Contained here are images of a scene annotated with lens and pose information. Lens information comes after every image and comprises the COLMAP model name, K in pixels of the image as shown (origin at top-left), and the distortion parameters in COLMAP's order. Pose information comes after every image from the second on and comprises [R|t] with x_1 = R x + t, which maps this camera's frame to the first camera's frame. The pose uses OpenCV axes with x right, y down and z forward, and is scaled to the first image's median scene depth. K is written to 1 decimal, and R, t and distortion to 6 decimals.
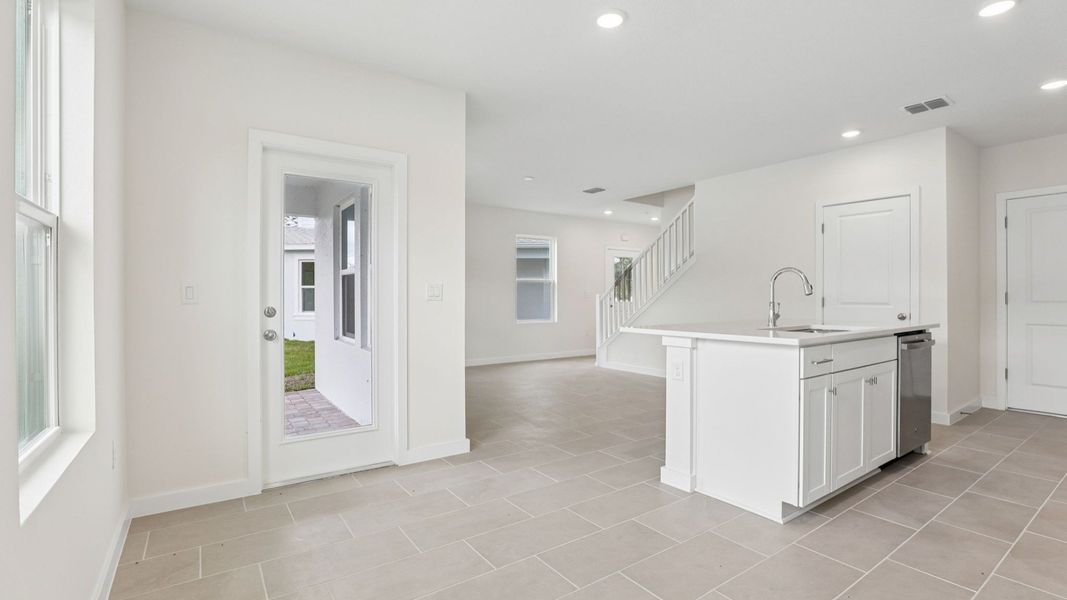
lens RADIAL K [[487.1, 0, 535.6], [0, 487.1, 294.3], [0, 0, 1]] dist [-0.041471, 0.011904]
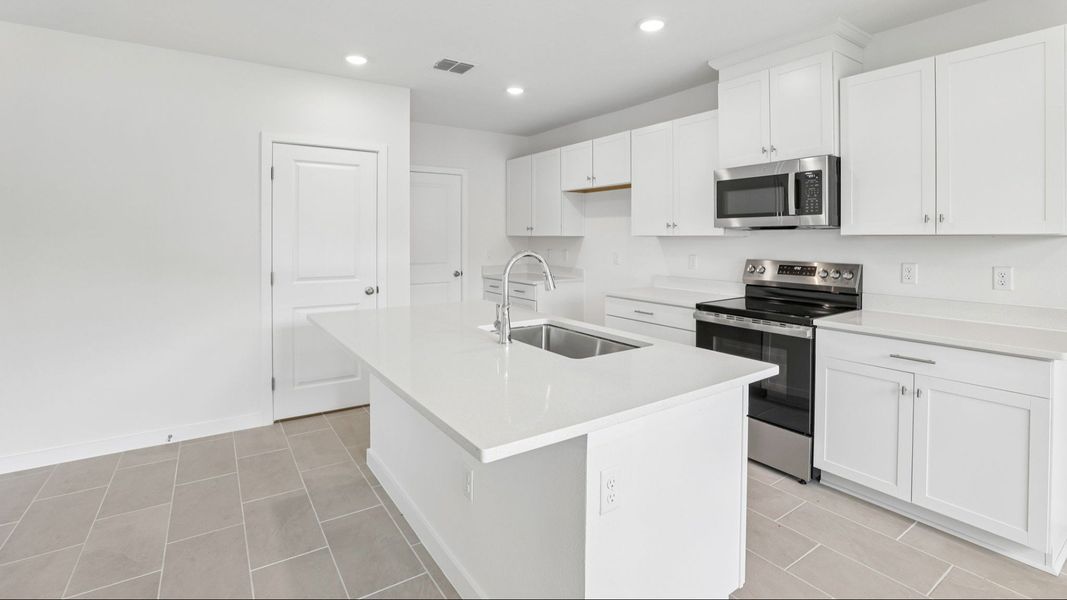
lens RADIAL K [[487.1, 0, 533.9], [0, 487.1, 240.9], [0, 0, 1]] dist [-0.041471, 0.011904]
pose [[0.016133, -0.007994, 0.999838, -0.075517], [-0.002826, 0.999964, 0.008041, -0.036735], [-0.999866, -0.002955, 0.016110, 0.488480]]
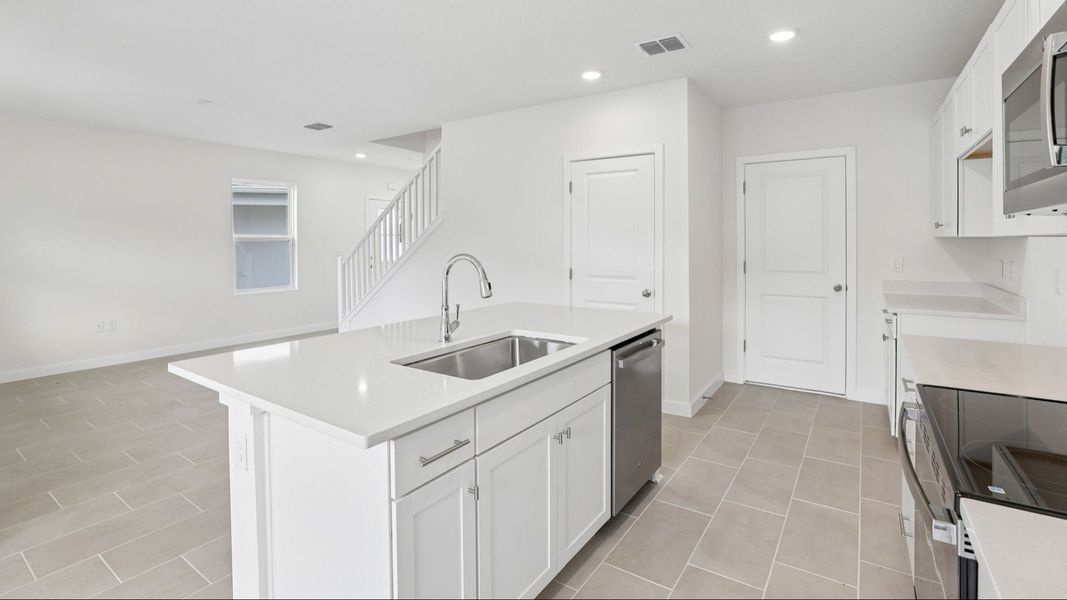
lens RADIAL K [[487.1, 0, 536.6], [0, 487.1, 238.3], [0, 0, 1]] dist [-0.041471, 0.011904]
pose [[0.935640, -0.001425, 0.352953, 0.191304], [0.001607, 0.999999, -0.000223, -0.037683], [-0.352952, 0.000775, 0.935641, 0.173747]]
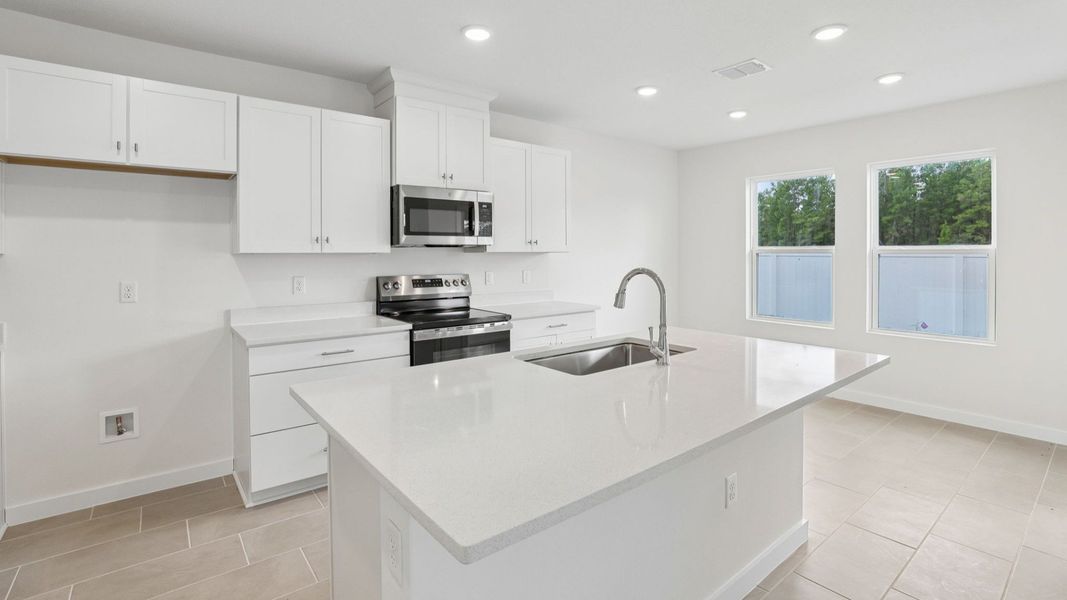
lens RADIAL K [[487.1, 0, 531.2], [0, 487.1, 254.0], [0, 0, 1]] dist [-0.041471, 0.011904]
pose [[-0.997972, 0.002841, -0.063595, 0.356416], [0.002760, 0.999995, 0.001372, -0.037693], [0.063598, 0.001194, -0.997975, 0.823060]]
